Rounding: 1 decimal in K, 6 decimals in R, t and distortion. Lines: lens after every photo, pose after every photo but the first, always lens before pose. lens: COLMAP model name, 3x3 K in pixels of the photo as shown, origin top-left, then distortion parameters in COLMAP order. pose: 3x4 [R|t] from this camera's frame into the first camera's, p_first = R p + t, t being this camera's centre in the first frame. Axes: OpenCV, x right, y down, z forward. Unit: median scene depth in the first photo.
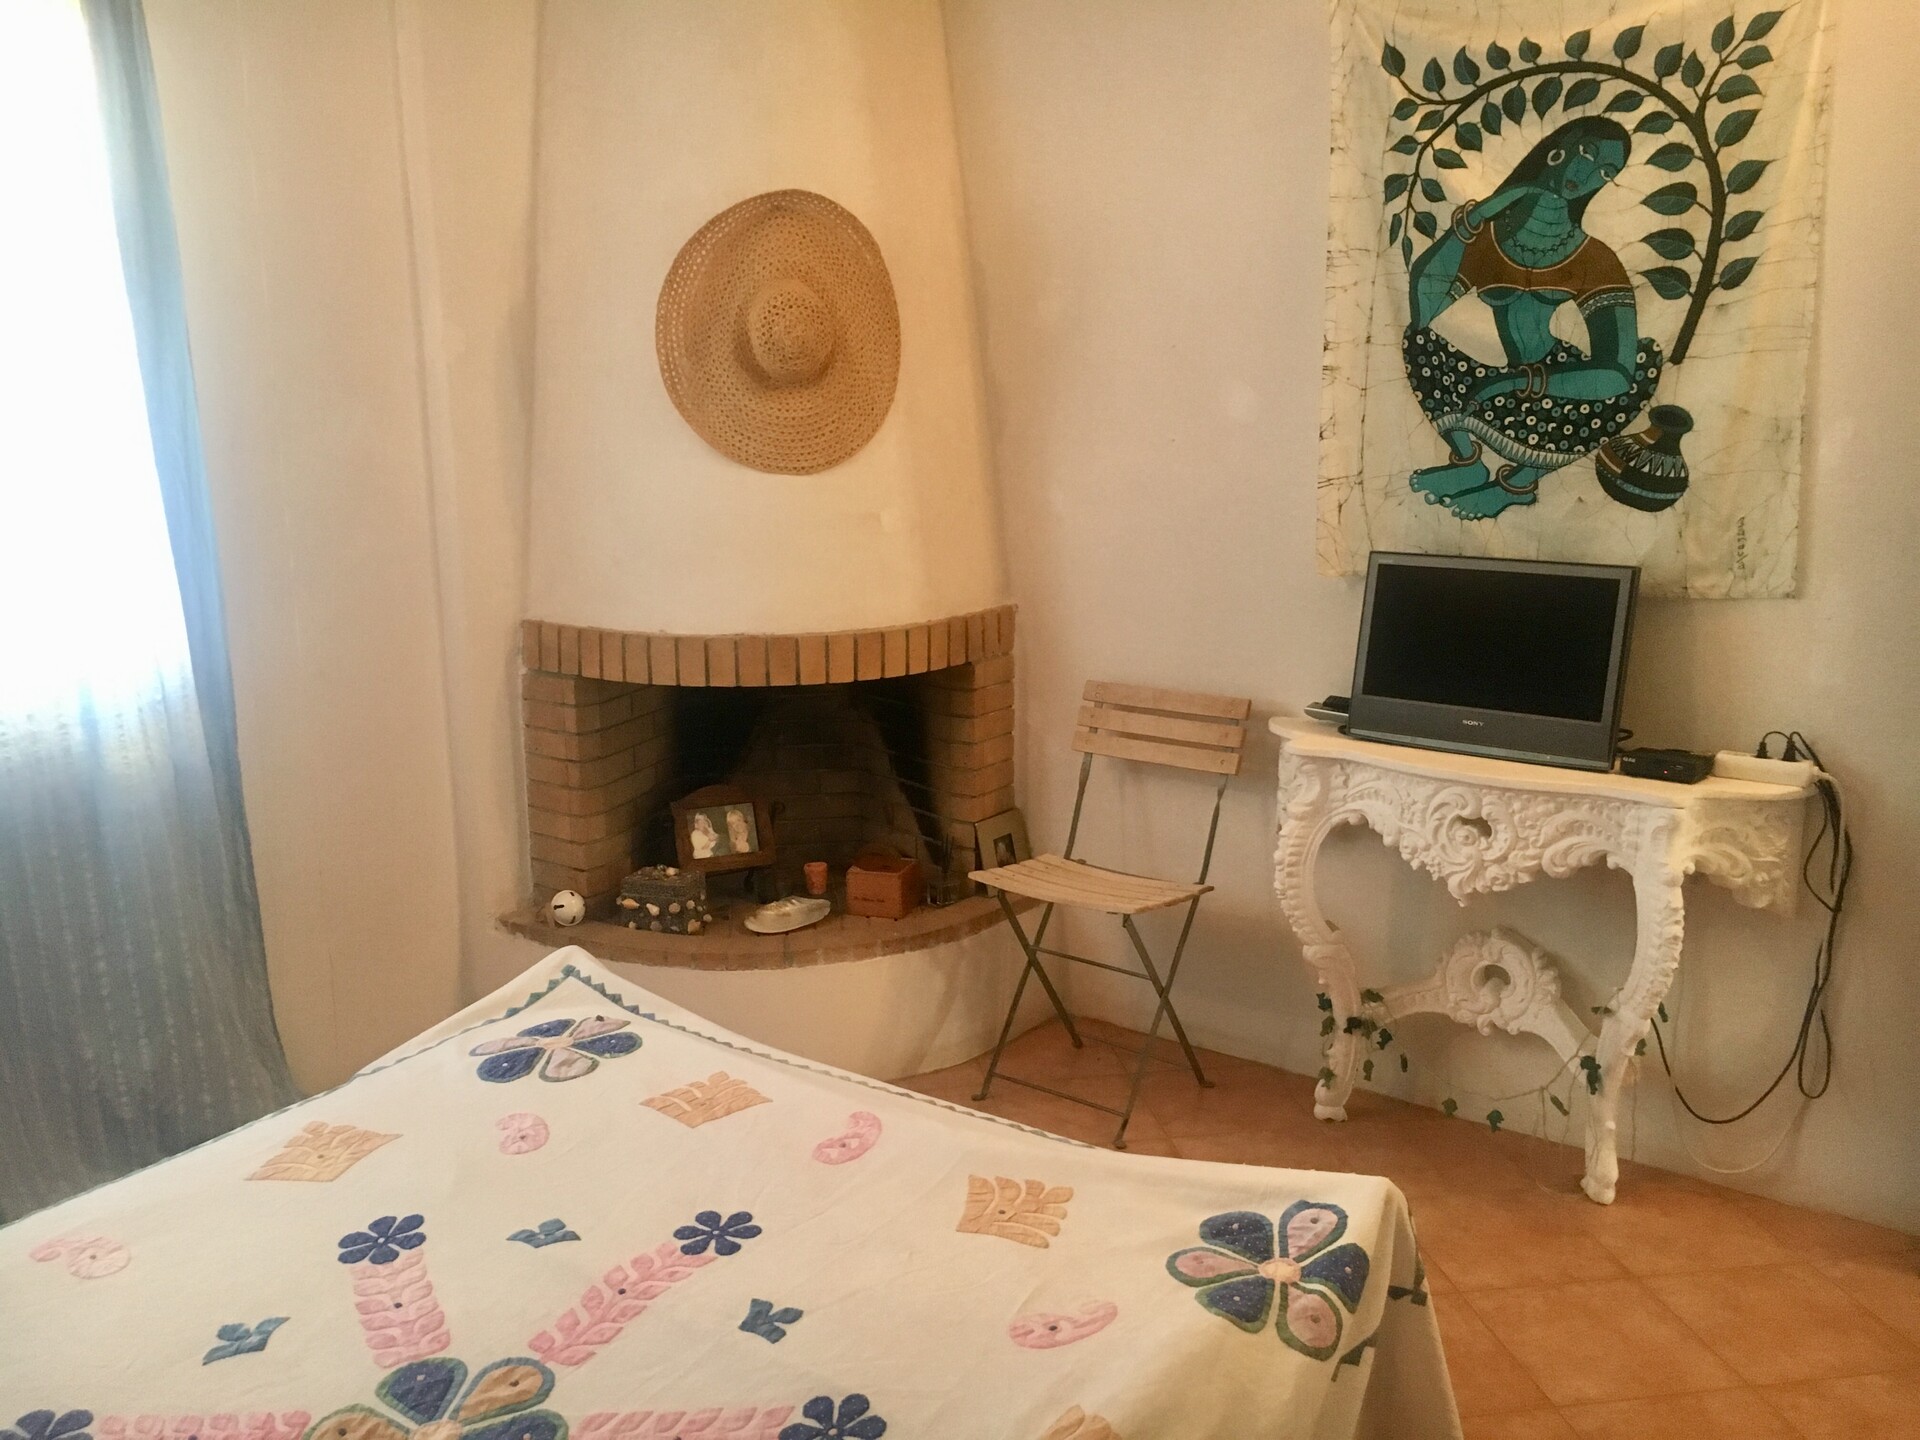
lens RADIAL K [[1618.9, 0, 954.0], [0, 1618.9, 714.7], [0, 0, 1]] dist [-0.004741, -0.001681]
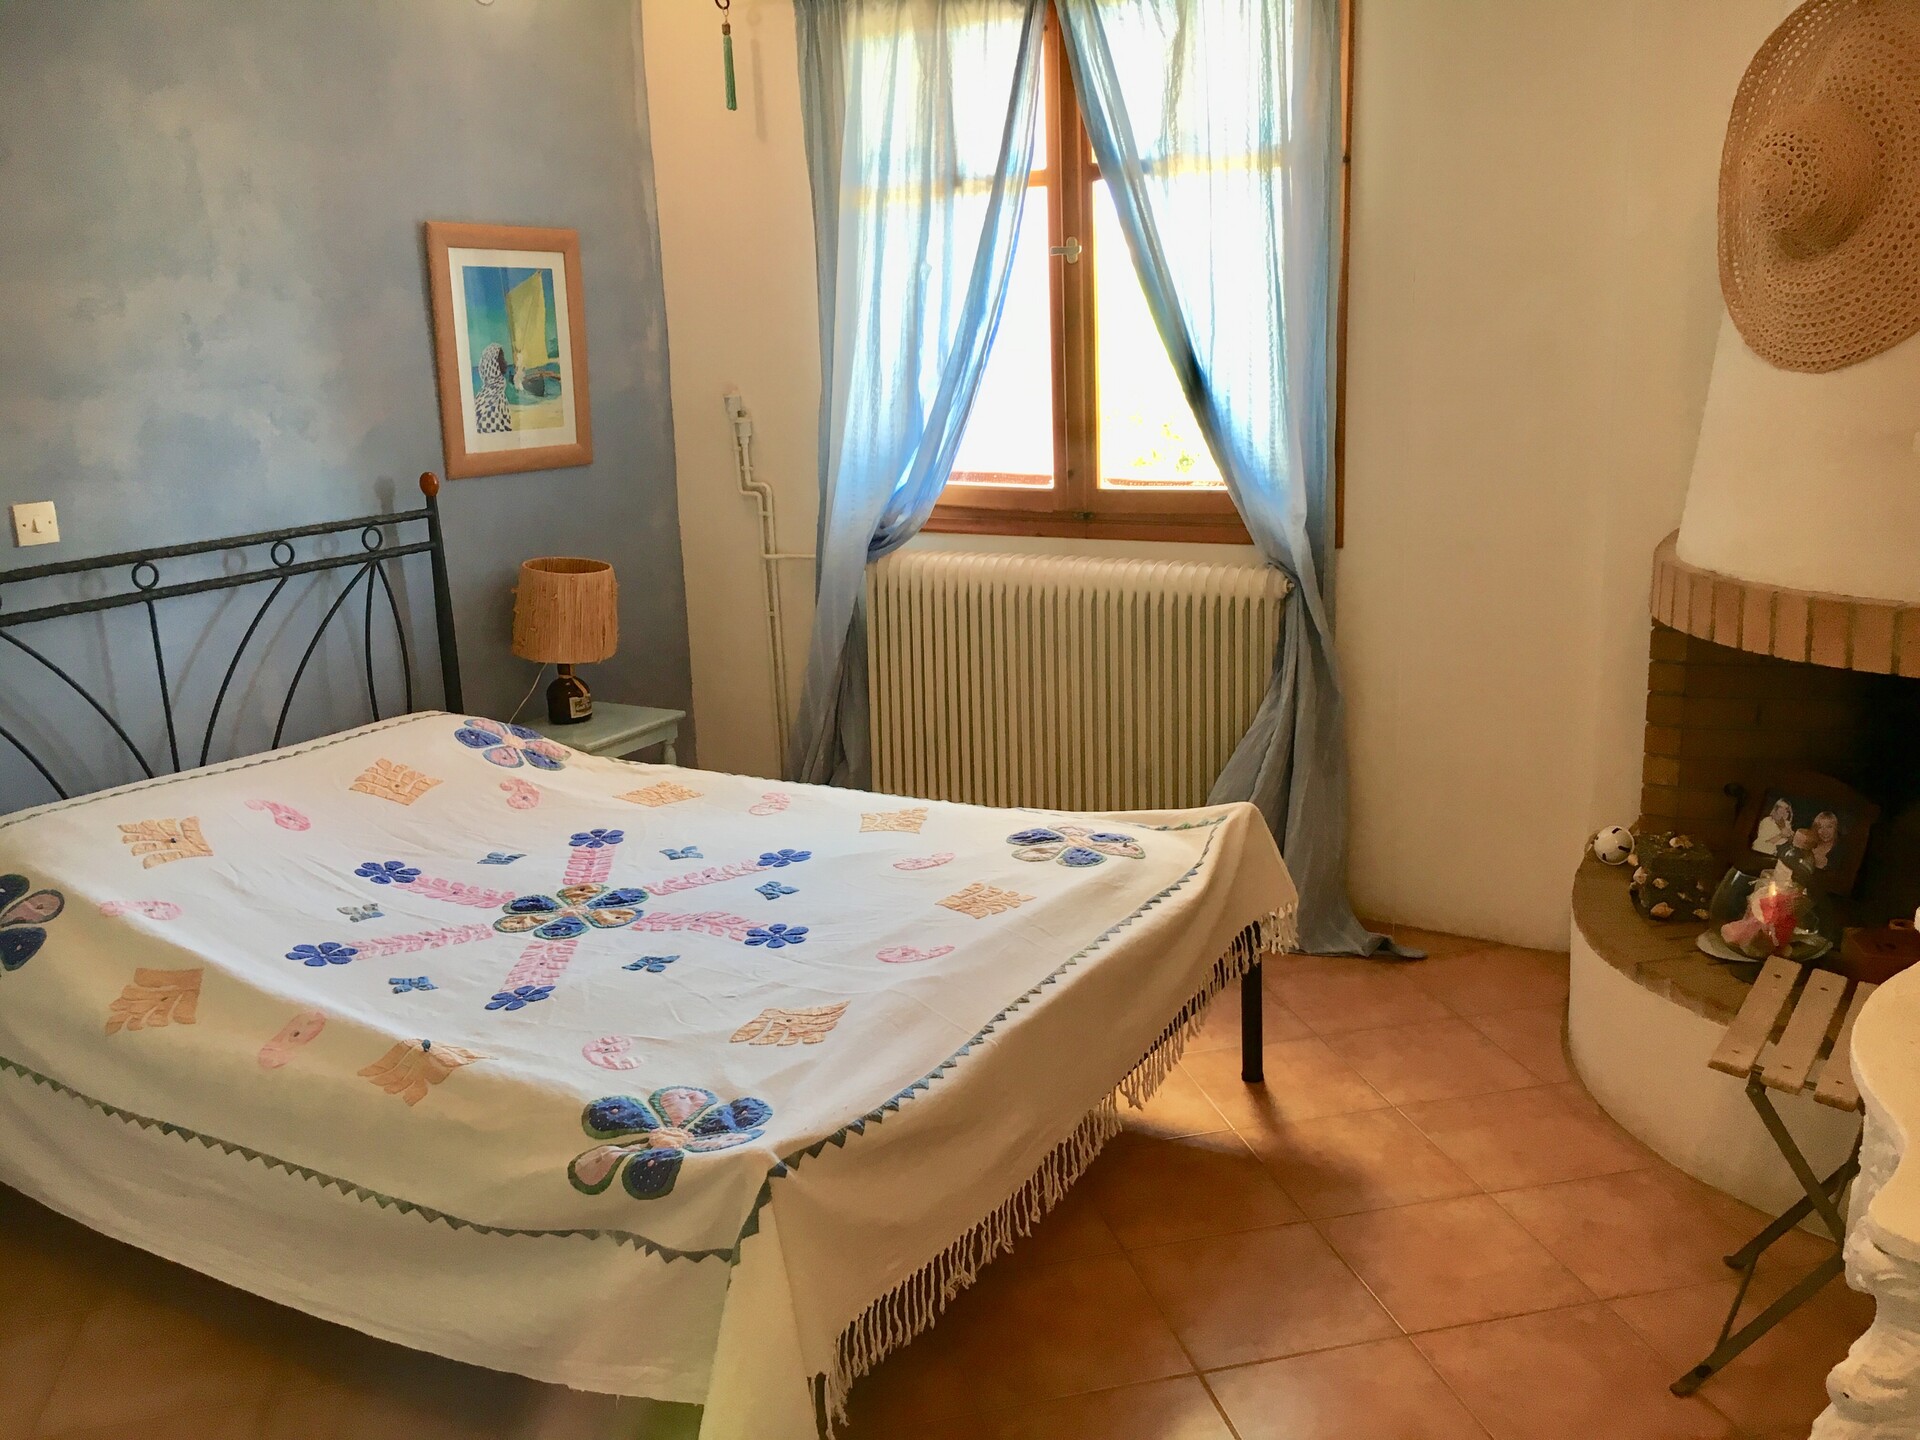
lens RADIAL K [[1618.9, 0, 954.9], [0, 1618.9, 723.4], [0, 0, 1]] dist [-0.004741, -0.001681]
pose [[0.058071, 0.246350, -0.967440, 0.634962], [-0.159232, 0.958954, 0.234631, -0.105820], [0.985532, 0.140422, 0.094915, 0.568701]]
